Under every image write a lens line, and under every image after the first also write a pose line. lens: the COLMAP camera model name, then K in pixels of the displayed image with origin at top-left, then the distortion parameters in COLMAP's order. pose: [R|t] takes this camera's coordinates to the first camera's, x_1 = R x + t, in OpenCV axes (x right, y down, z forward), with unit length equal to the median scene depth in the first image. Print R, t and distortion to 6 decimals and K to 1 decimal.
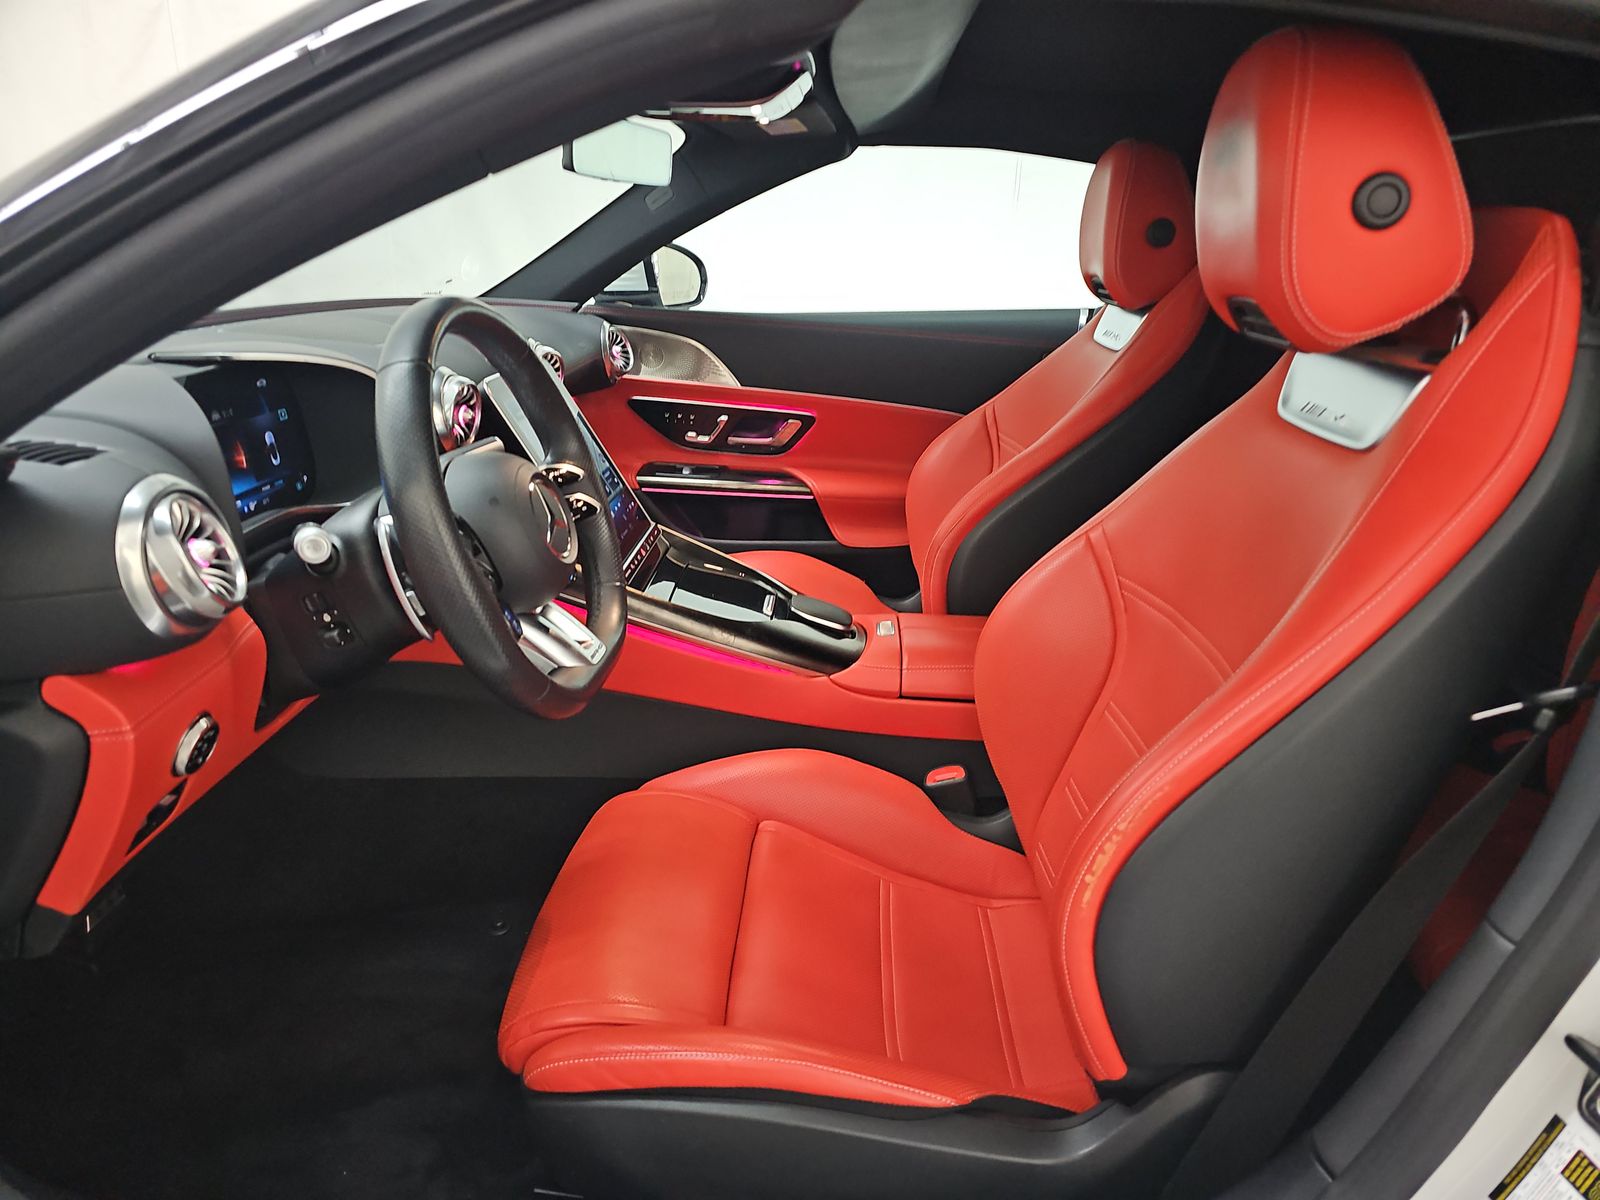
lens RADIAL K [[1061.9, 0, 811.1], [0, 1061.9, 606.7], [0, 0, 1]] dist [0.070056, -0.052638]
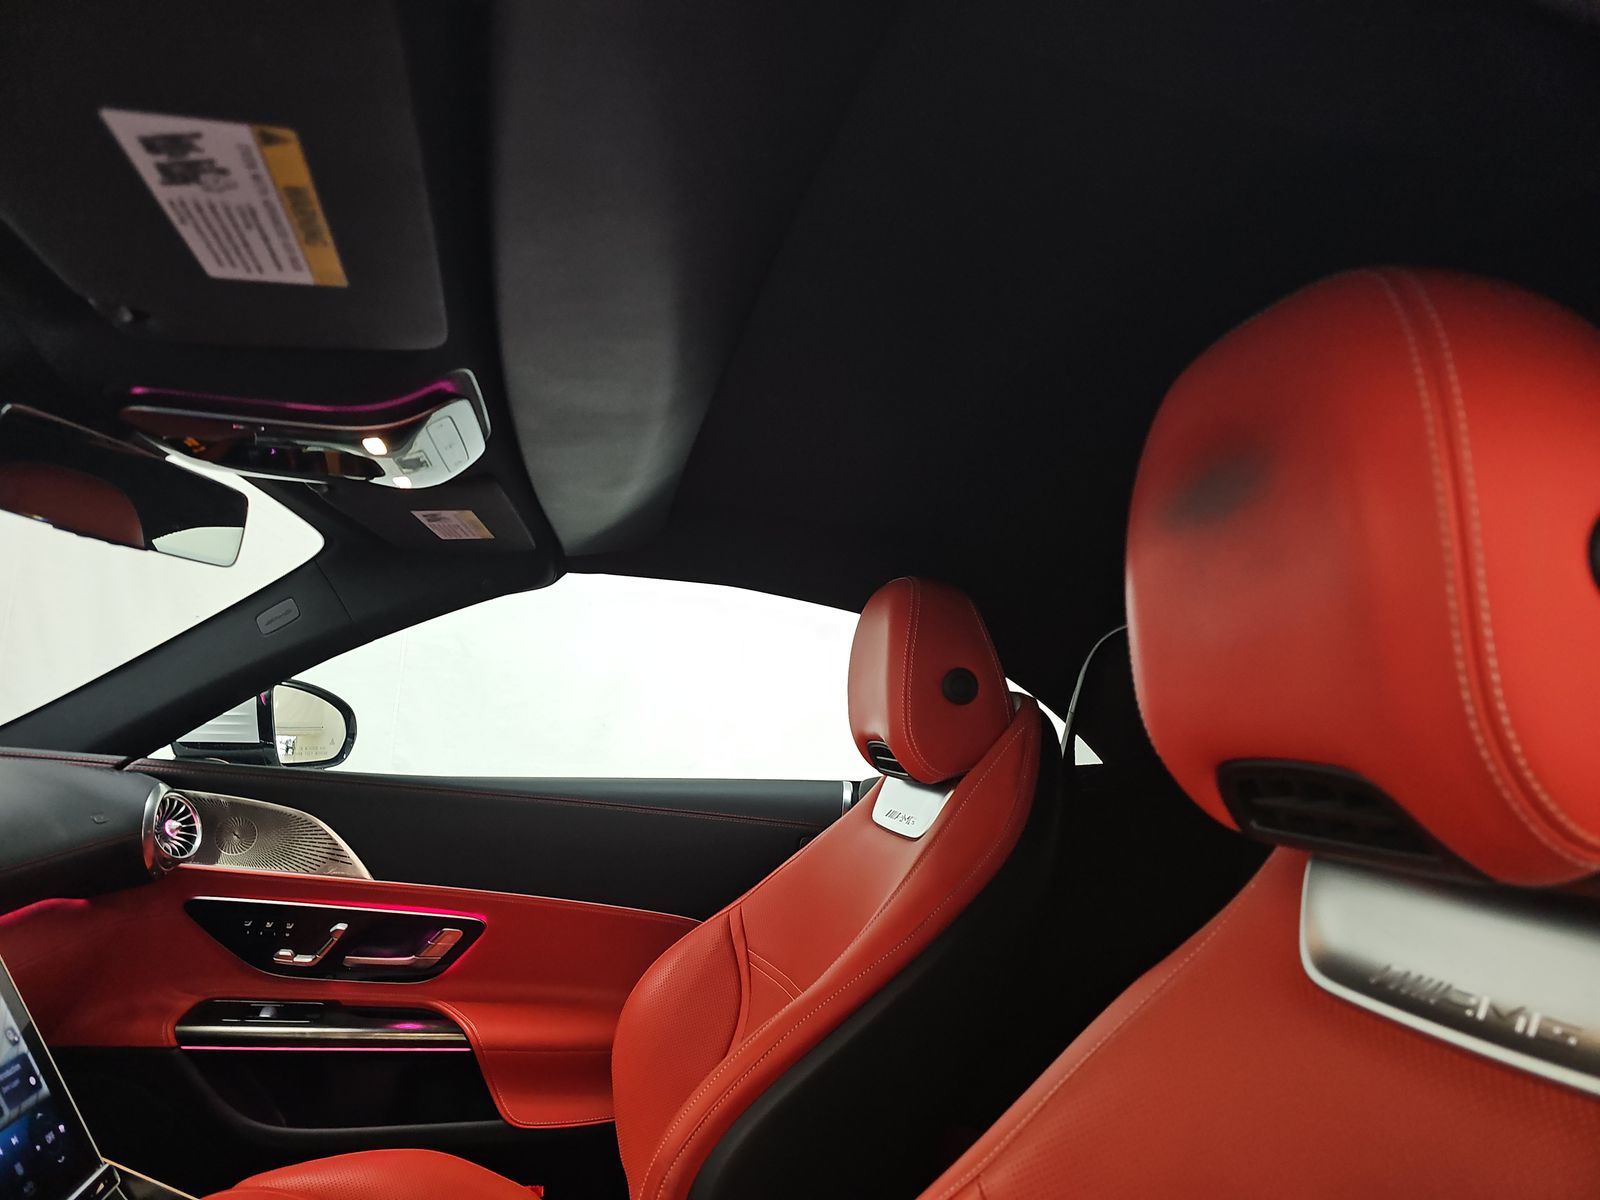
lens RADIAL K [[1061.9, 0, 811.1], [0, 1061.9, 606.7], [0, 0, 1]] dist [0.070056, -0.052638]
pose [[0.968022, 0.066660, 0.241845, 0.027326], [0.041842, 0.907642, -0.417654, -0.065221], [-0.247350, 0.414418, 0.875829, 0.252057]]
